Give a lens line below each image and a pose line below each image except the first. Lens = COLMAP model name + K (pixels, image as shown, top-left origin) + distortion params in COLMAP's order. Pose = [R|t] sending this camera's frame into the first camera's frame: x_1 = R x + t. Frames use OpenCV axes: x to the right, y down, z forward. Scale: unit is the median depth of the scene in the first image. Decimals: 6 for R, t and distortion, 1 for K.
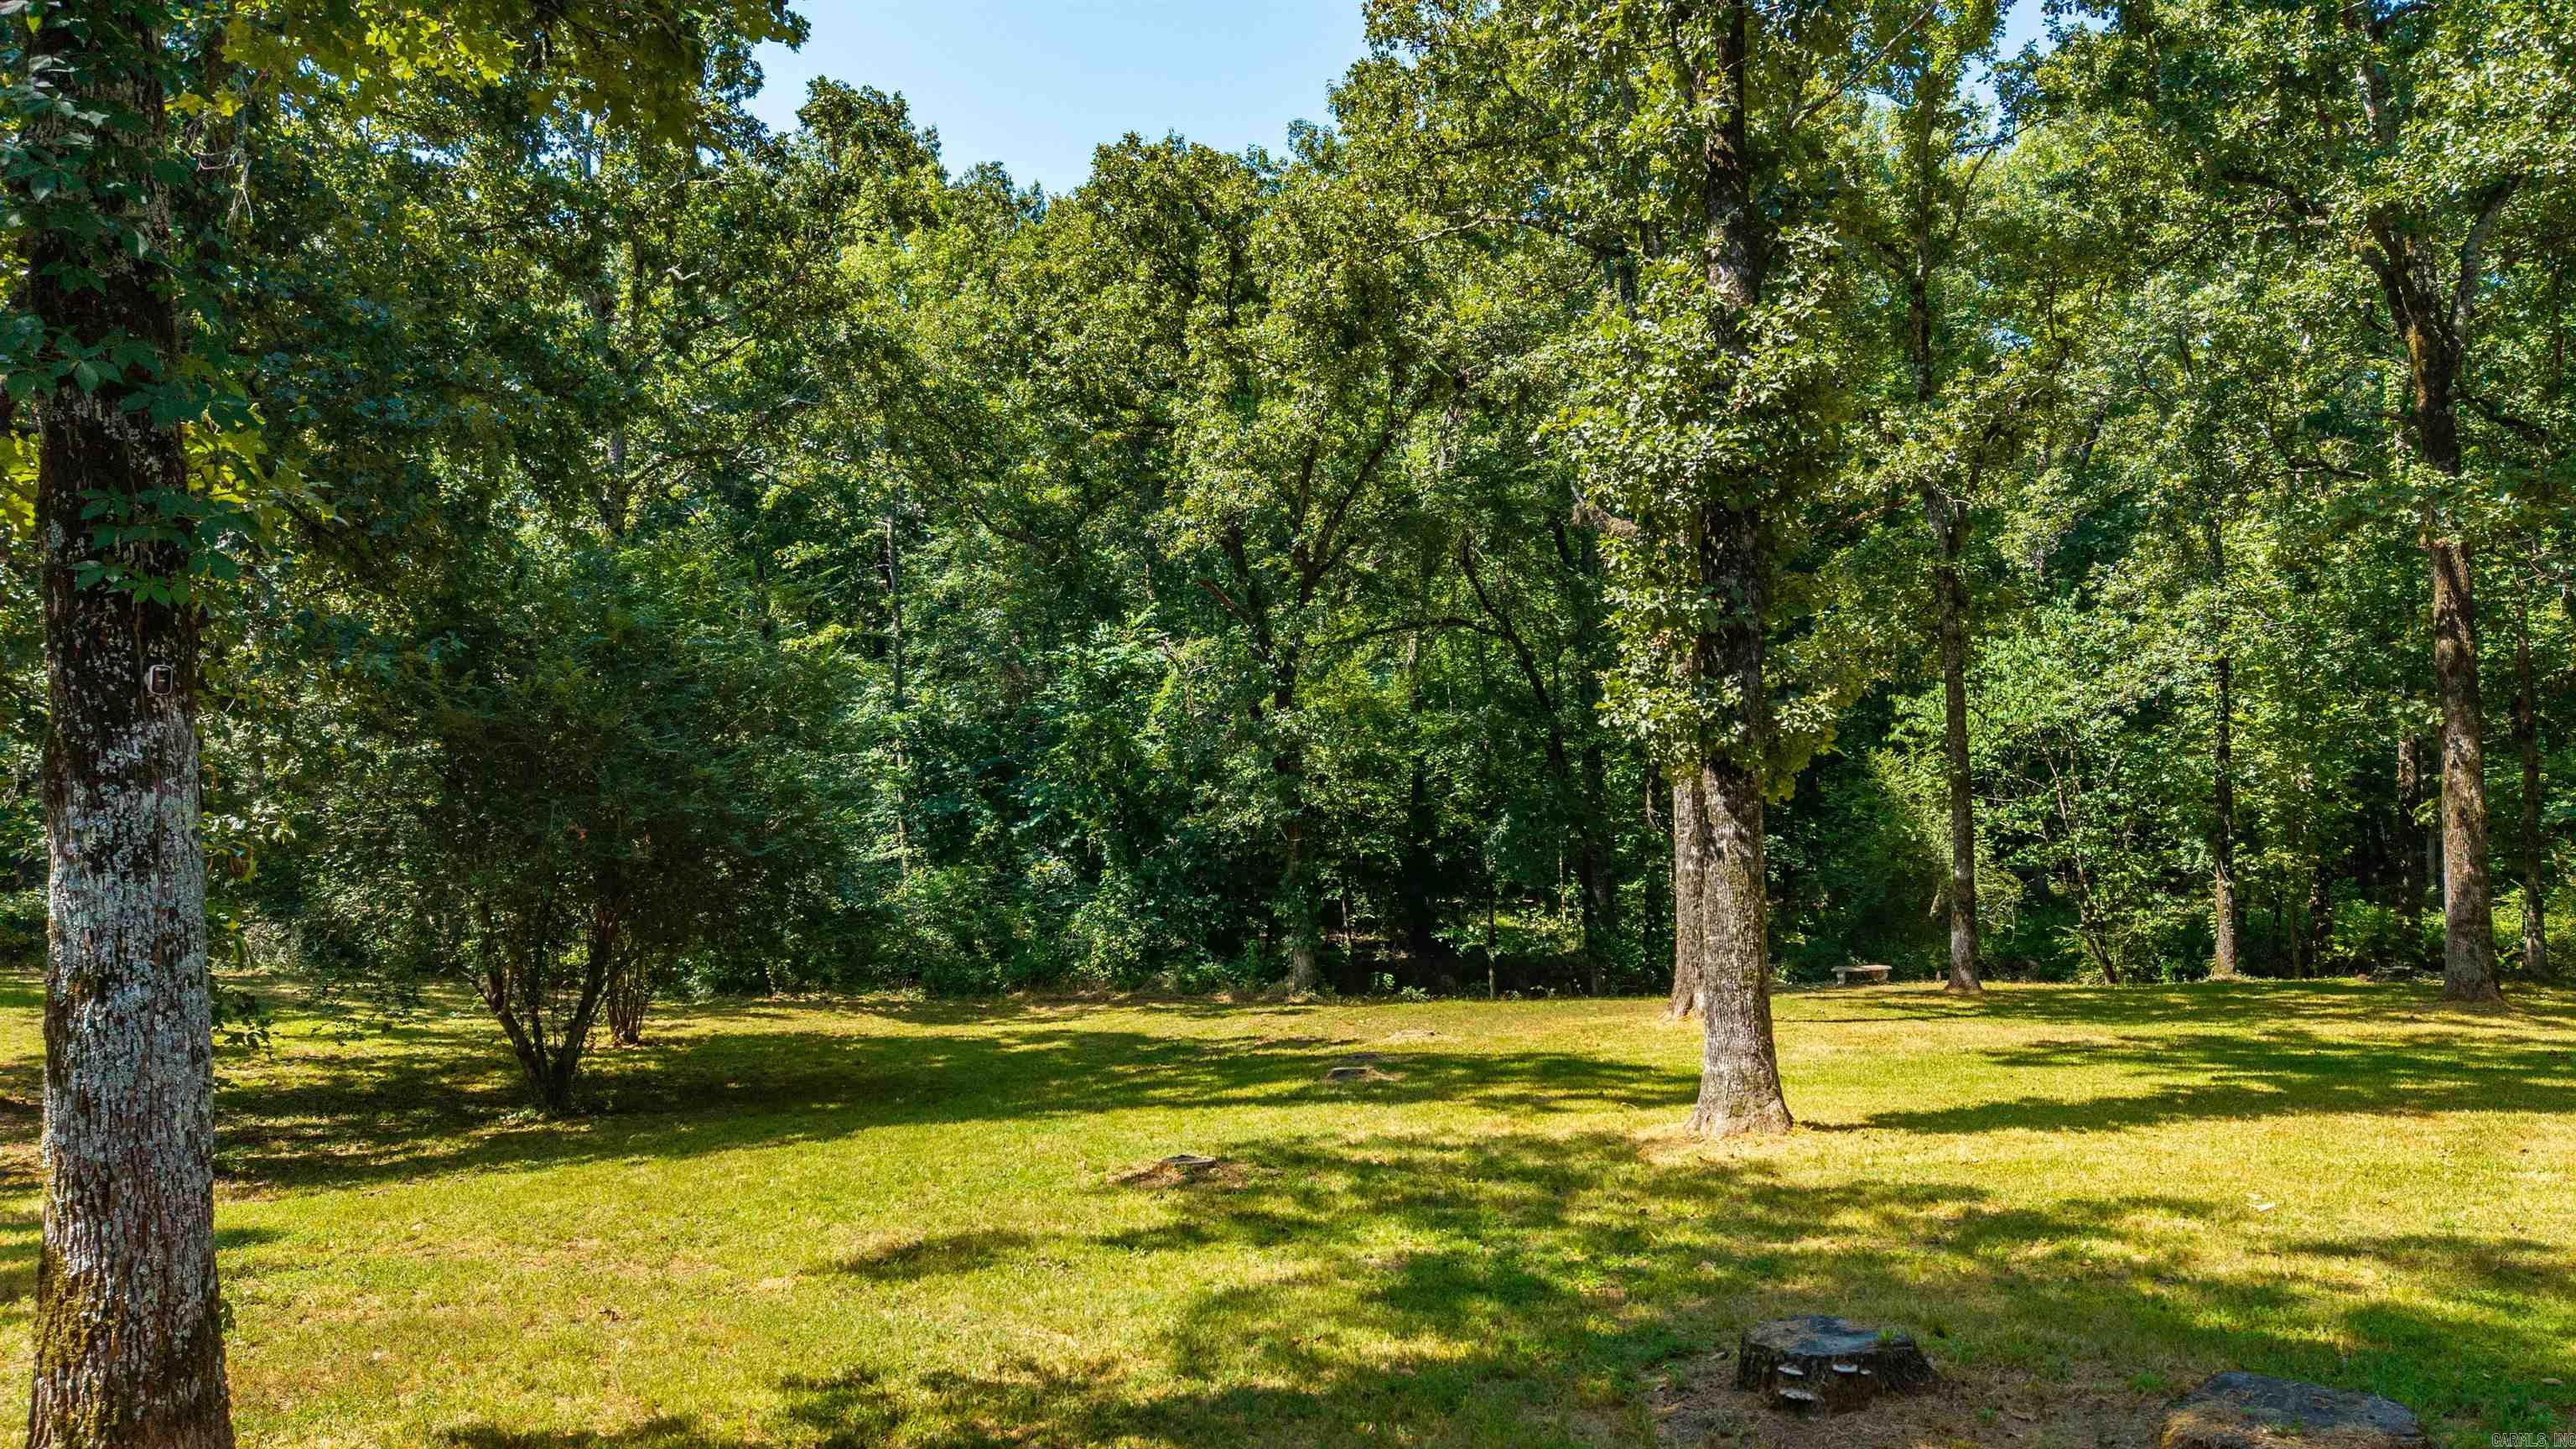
lens RADIAL K [[1700.4, 0, 1286.0], [0, 1700.4, 727.4], [0, 0, 1]] dist [0.020967, -0.018255]
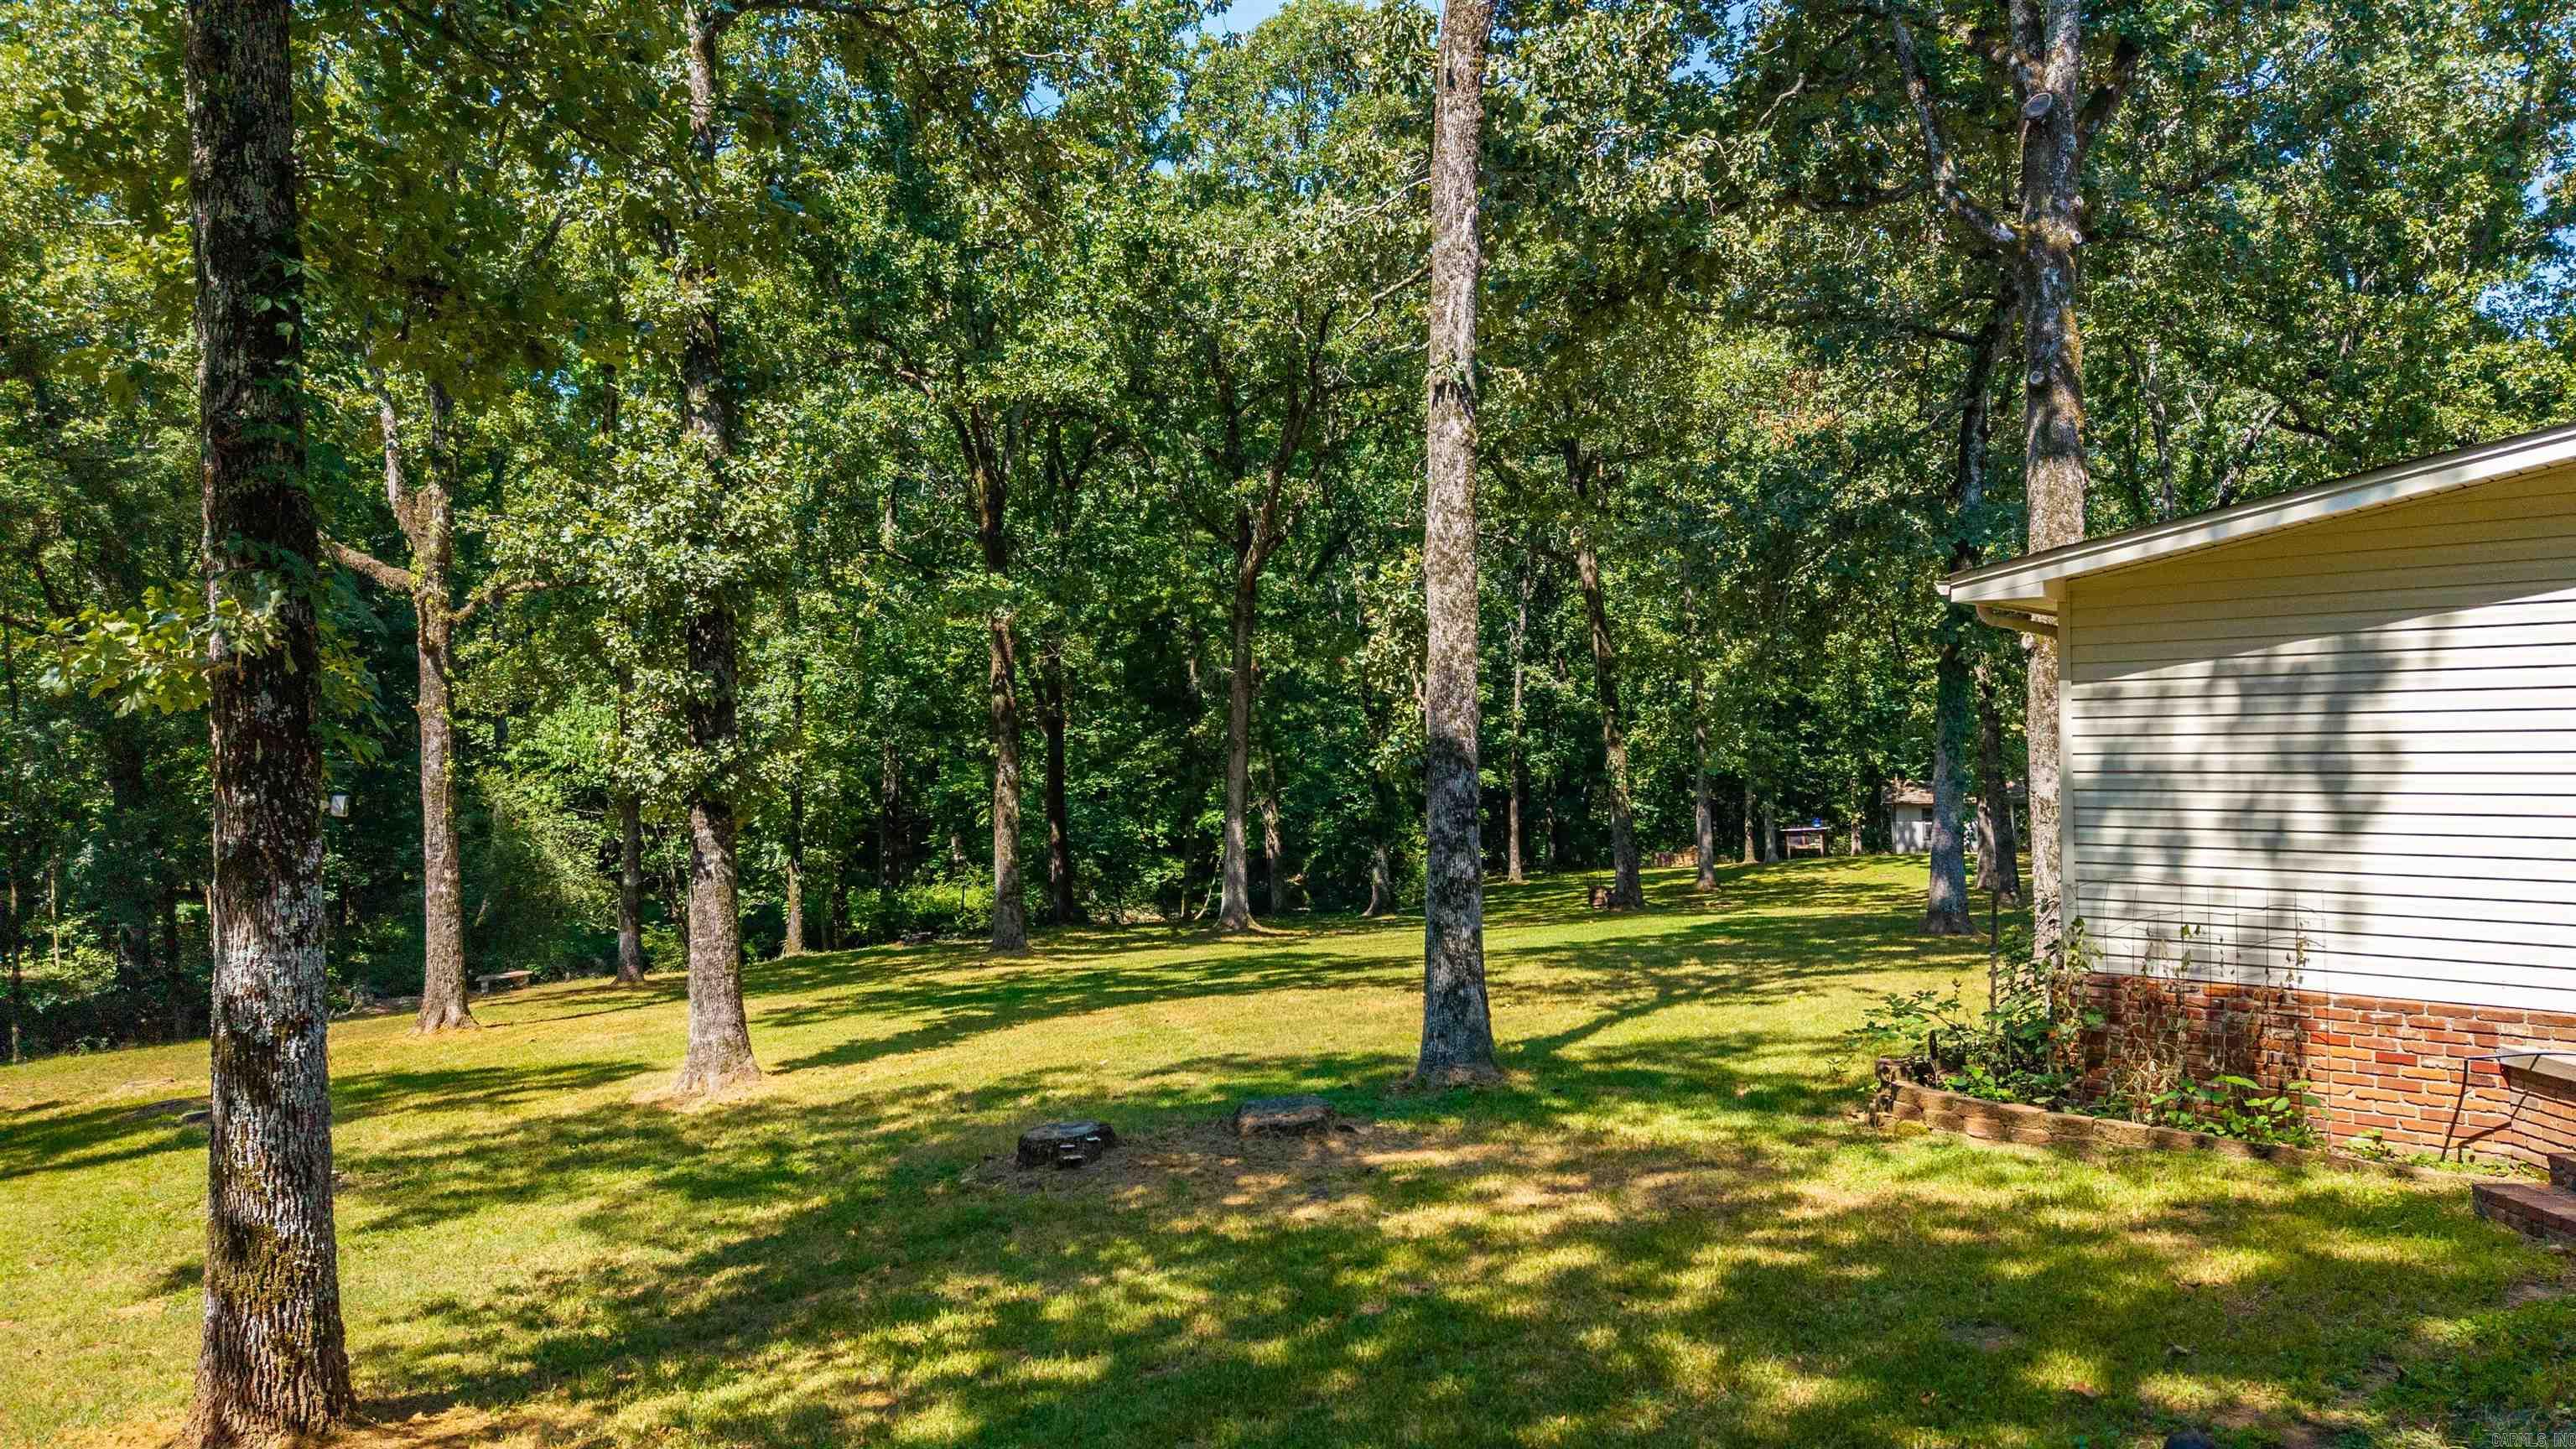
lens RADIAL K [[1700.4, 0, 1293.5], [0, 1700.4, 733.3], [0, 0, 1]] dist [0.020967, -0.018255]
pose [[0.649956, 0.010140, 0.759904, -1.214965], [-0.010972, 0.999932, -0.003958, -0.090719], [-0.759893, -0.005765, 0.650023, -0.513247]]
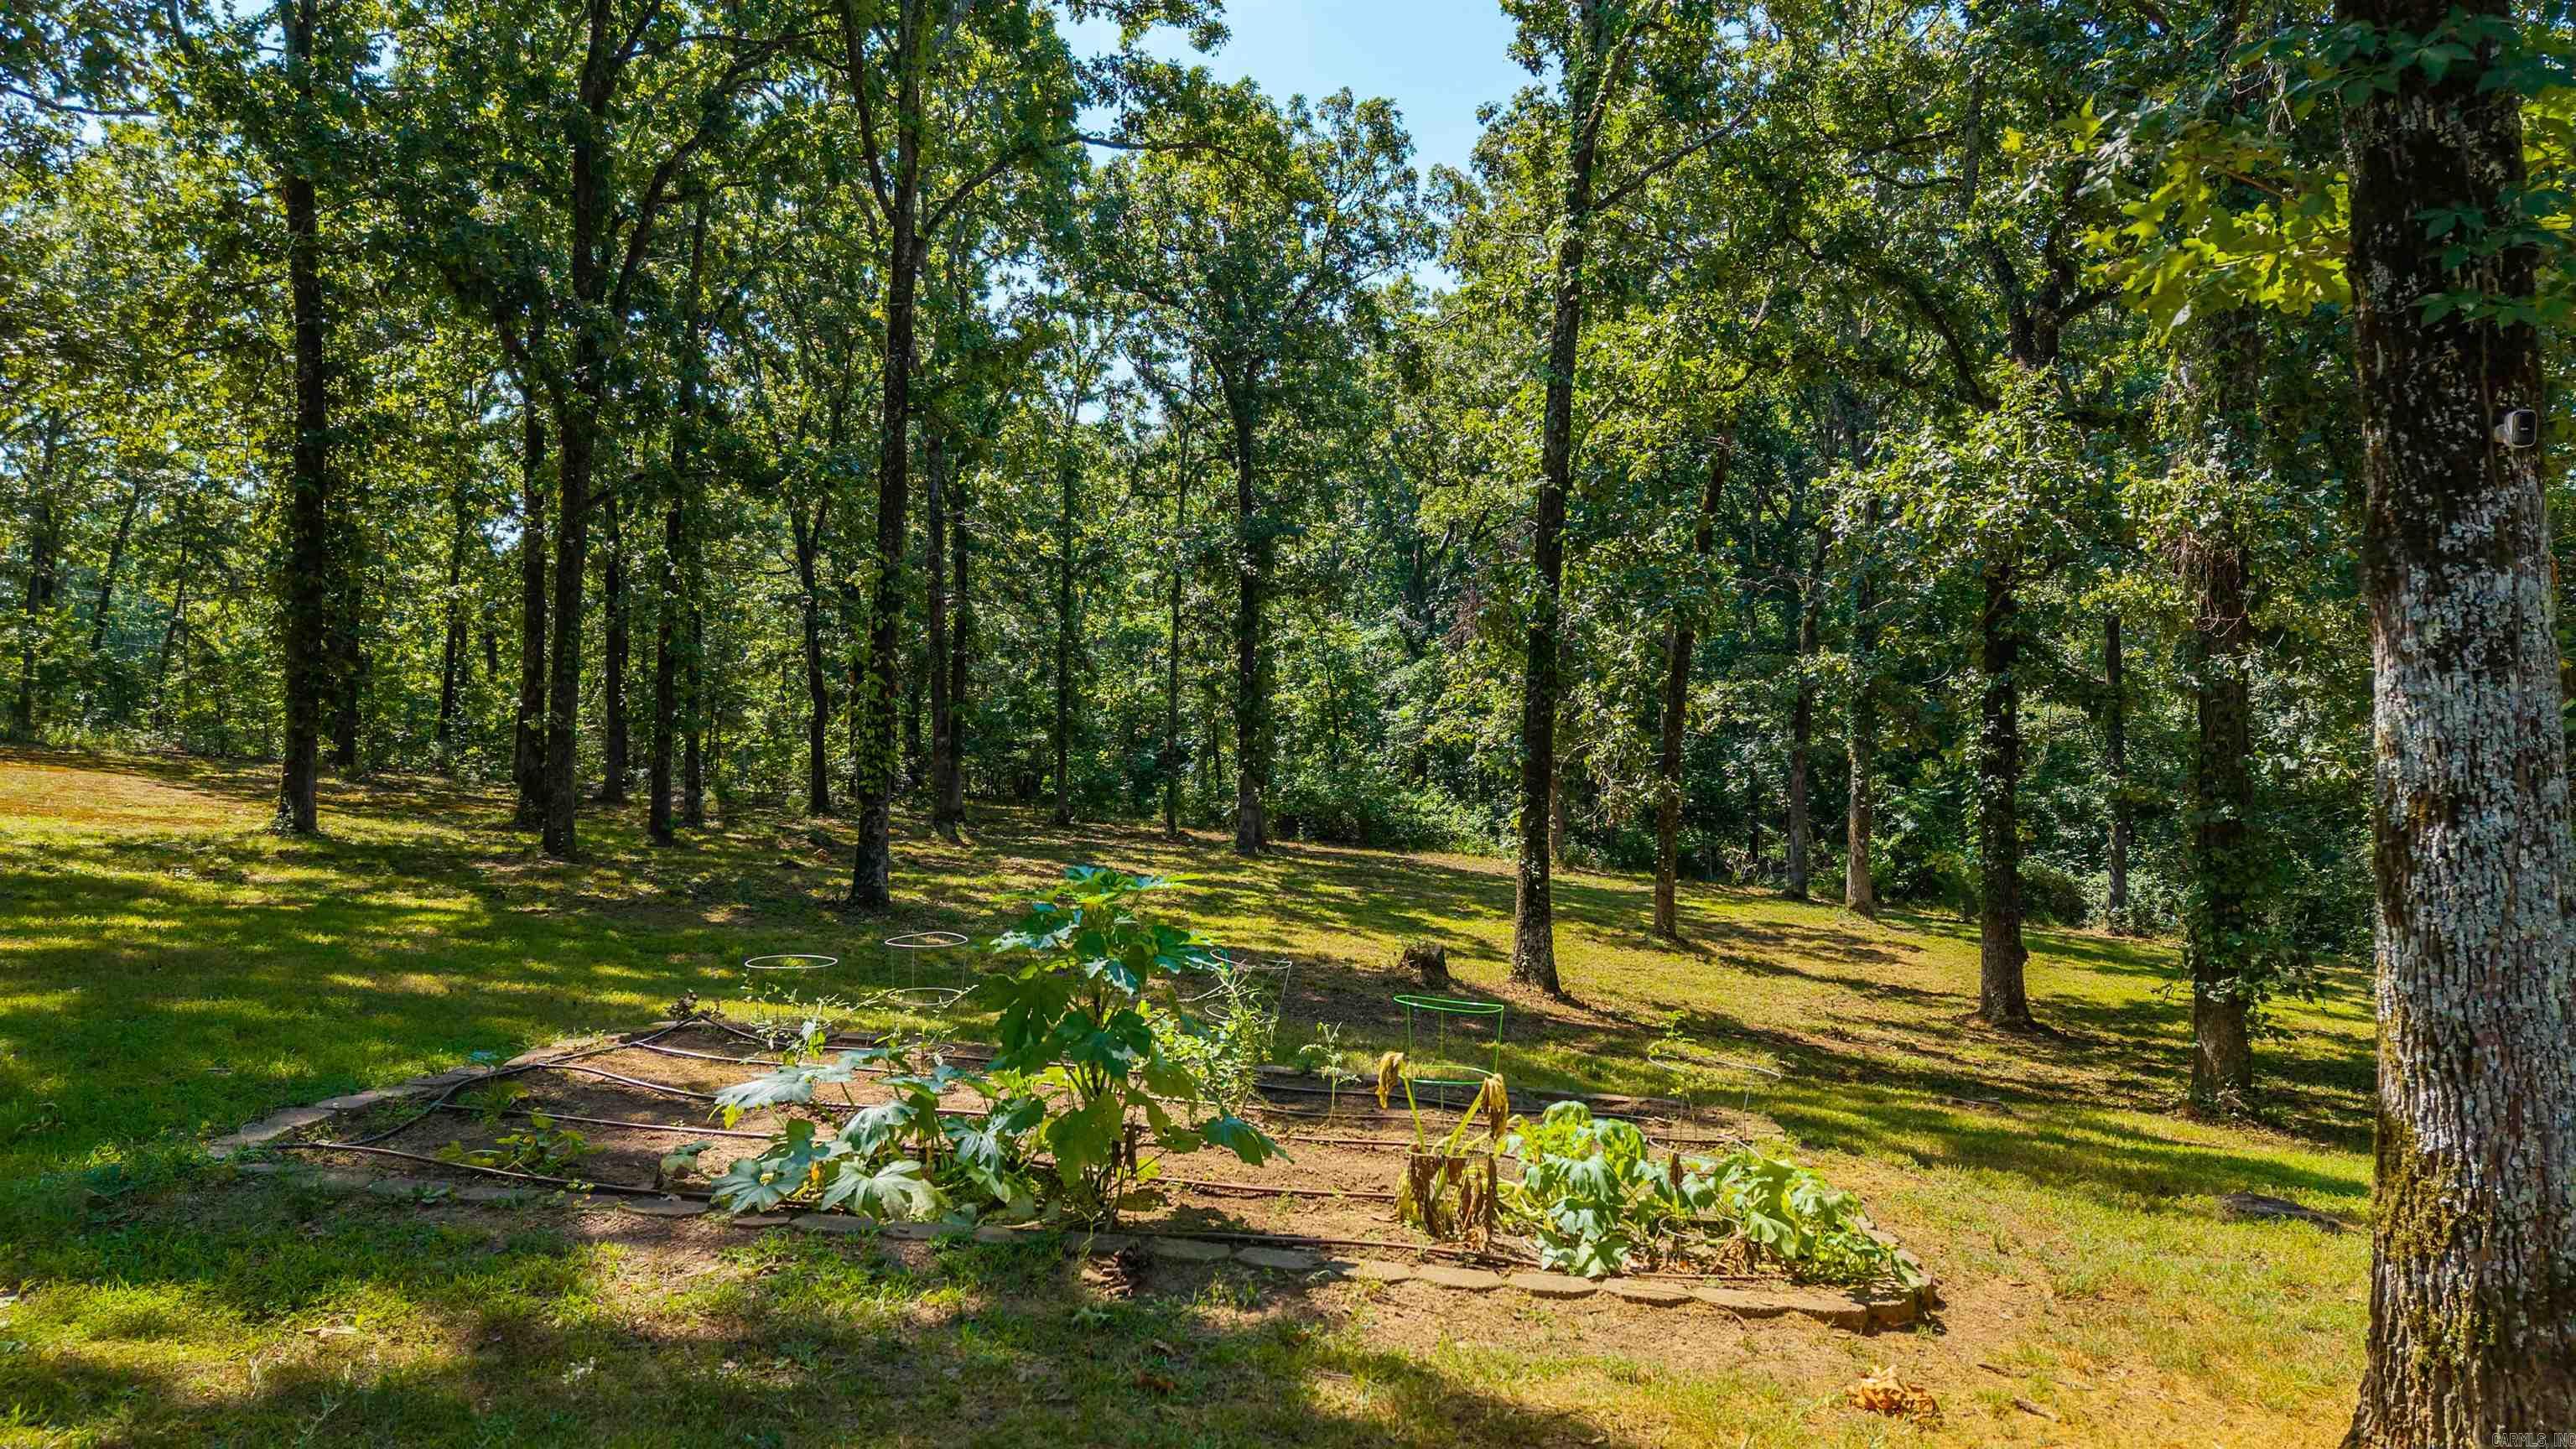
lens RADIAL K [[1700.4, 0, 1299.6], [0, 1700.4, 721.5], [0, 0, 1]] dist [0.020967, -0.018255]
pose [[0.521425, -0.018988, -0.853086, -0.273890], [0.018149, 0.999773, -0.011160, 0.107274], [0.853104, -0.009663, 0.521651, 0.091587]]
